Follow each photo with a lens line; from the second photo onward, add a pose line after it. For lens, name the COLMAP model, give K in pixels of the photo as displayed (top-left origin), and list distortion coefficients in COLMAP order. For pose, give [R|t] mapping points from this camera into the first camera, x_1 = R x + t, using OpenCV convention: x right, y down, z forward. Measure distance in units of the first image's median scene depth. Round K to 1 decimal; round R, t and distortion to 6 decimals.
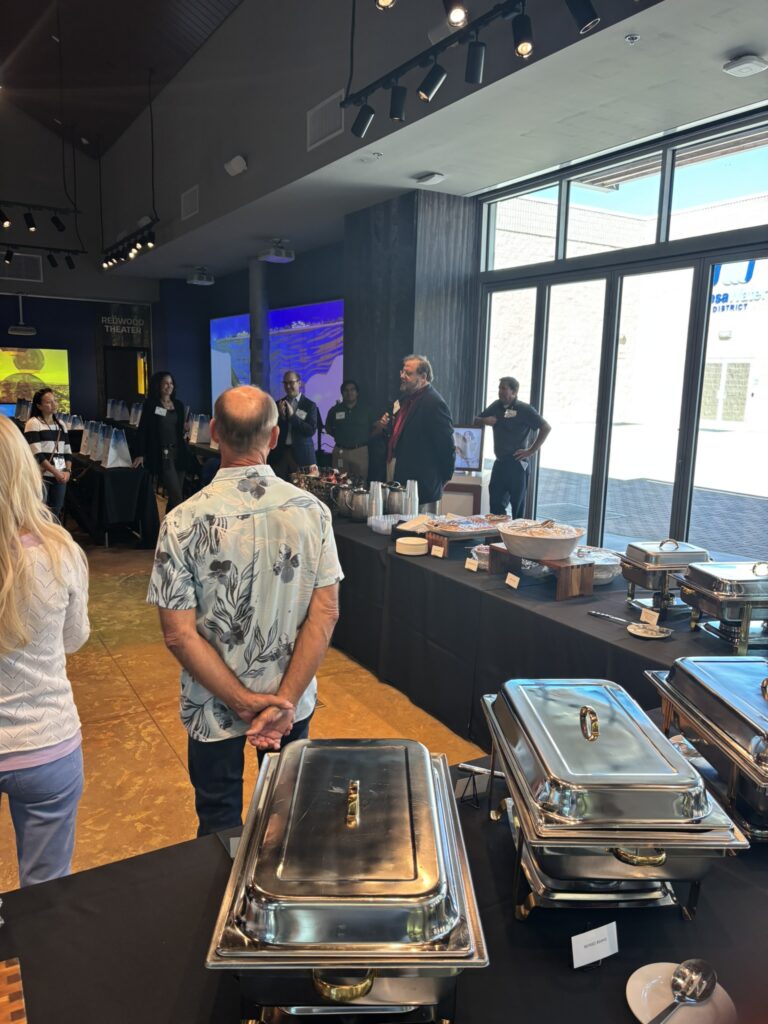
lens RADIAL K [[789.1, 0, 387.2], [0, 789.1, 513.7], [0, 0, 1]] dist [0.009796, 0.006915]
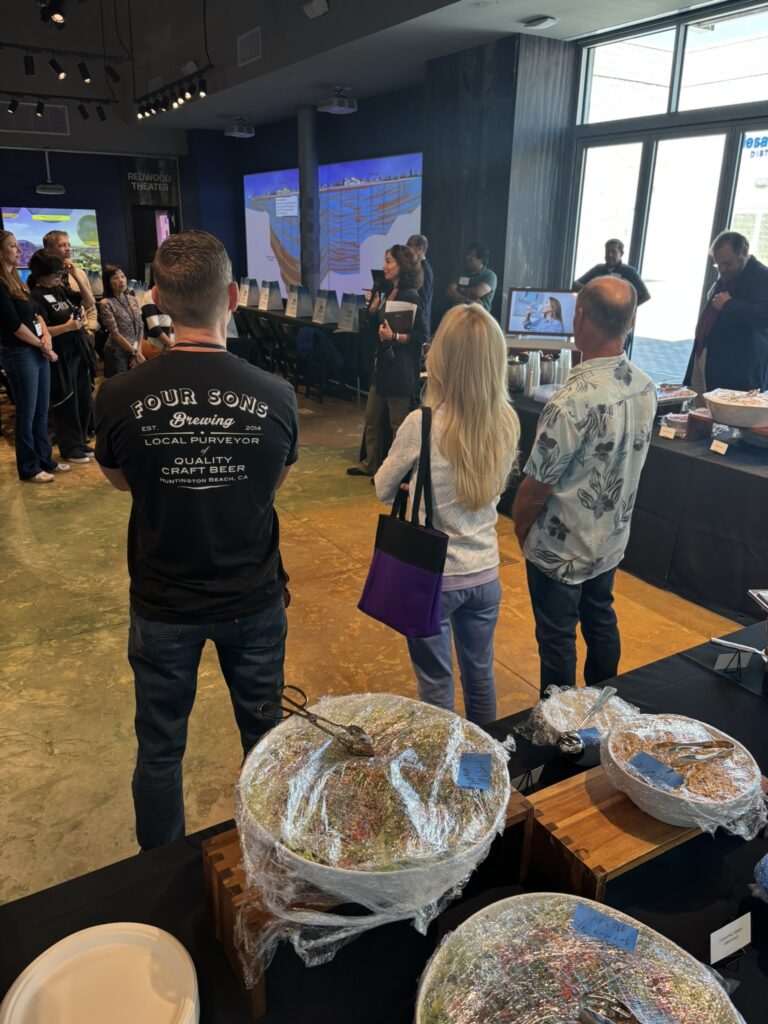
lens RADIAL K [[779.4, 0, 374.5], [0, 779.4, 523.3], [0, 0, 1]] dist [0.049474, -0.066537]
pose [[0.999900, -0.013993, 0.002100, -0.138827], [0.013358, 0.982459, 0.185999, -0.008589], [-0.004665, -0.185952, 0.982548, -0.038083]]
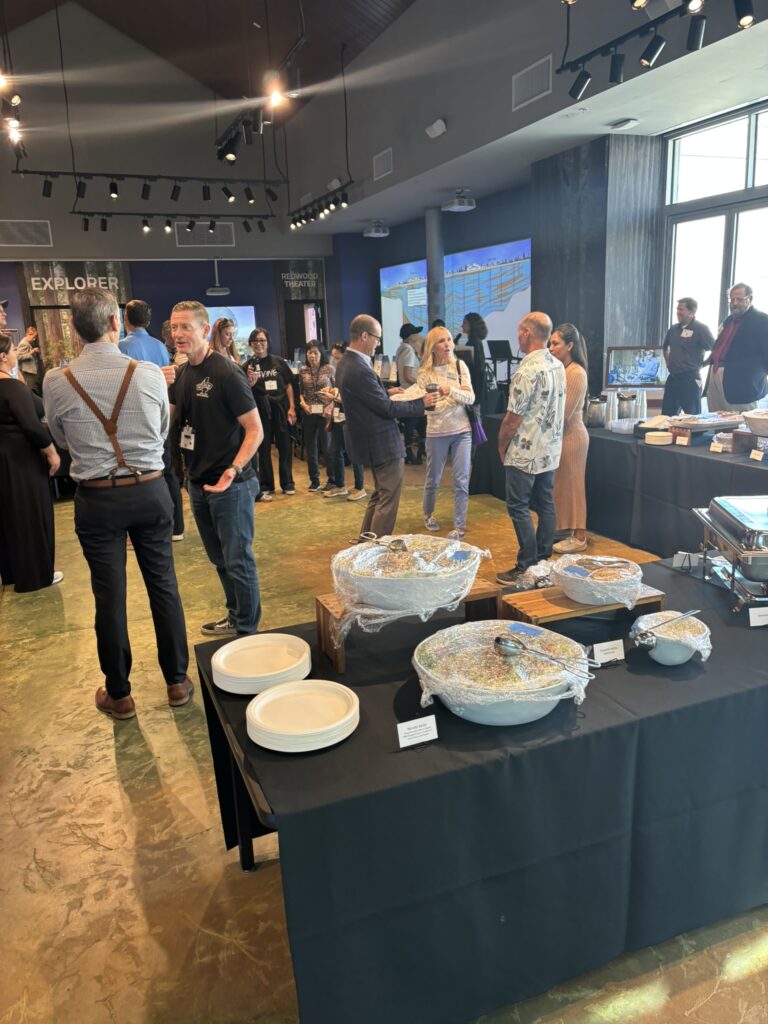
lens RADIAL K [[778.6, 0, 381.4], [0, 778.6, 511.2], [0, 0, 1]] dist [0.019861, -0.011724]
pose [[0.986195, -0.025907, -0.163547, -0.104832], [0.037540, 0.996949, 0.068441, 0.028023], [0.161275, -0.073636, 0.984159, -0.162258]]
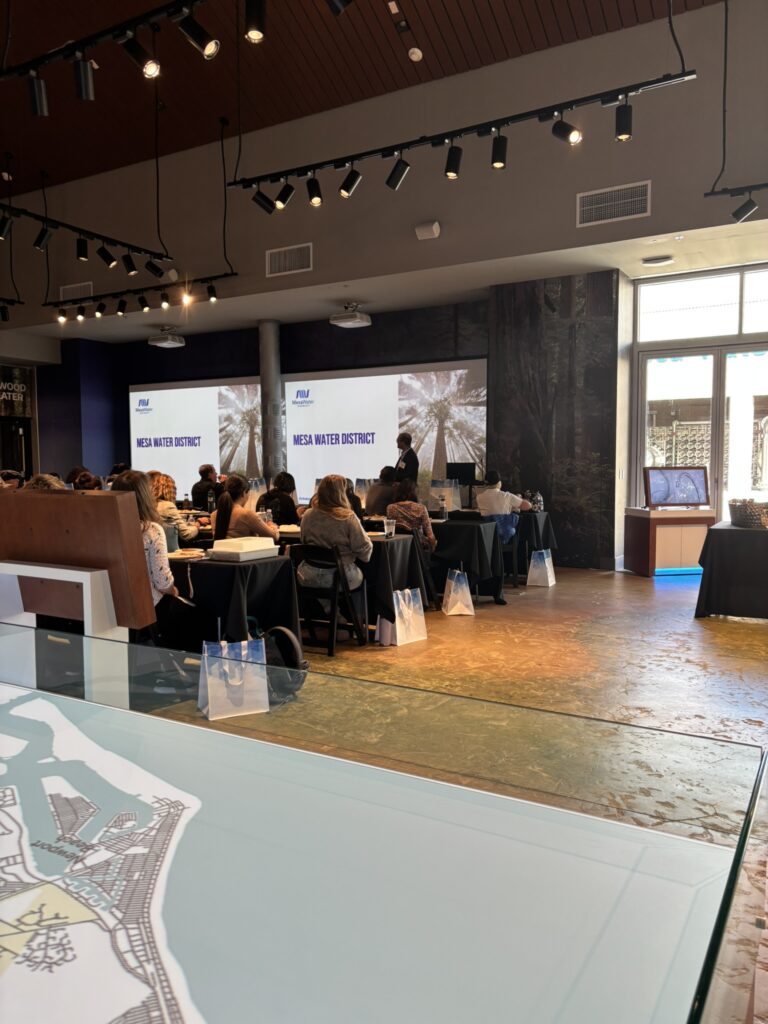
lens RADIAL K [[778.6, 0, 381.4], [0, 778.6, 511.2], [0, 0, 1]] dist [0.019861, -0.011724]
pose [[0.873917, -0.057905, 0.482613, -0.794506], [0.107883, 0.991222, -0.076427, -0.008069], [-0.473951, 0.118857, 0.872493, 0.197041]]
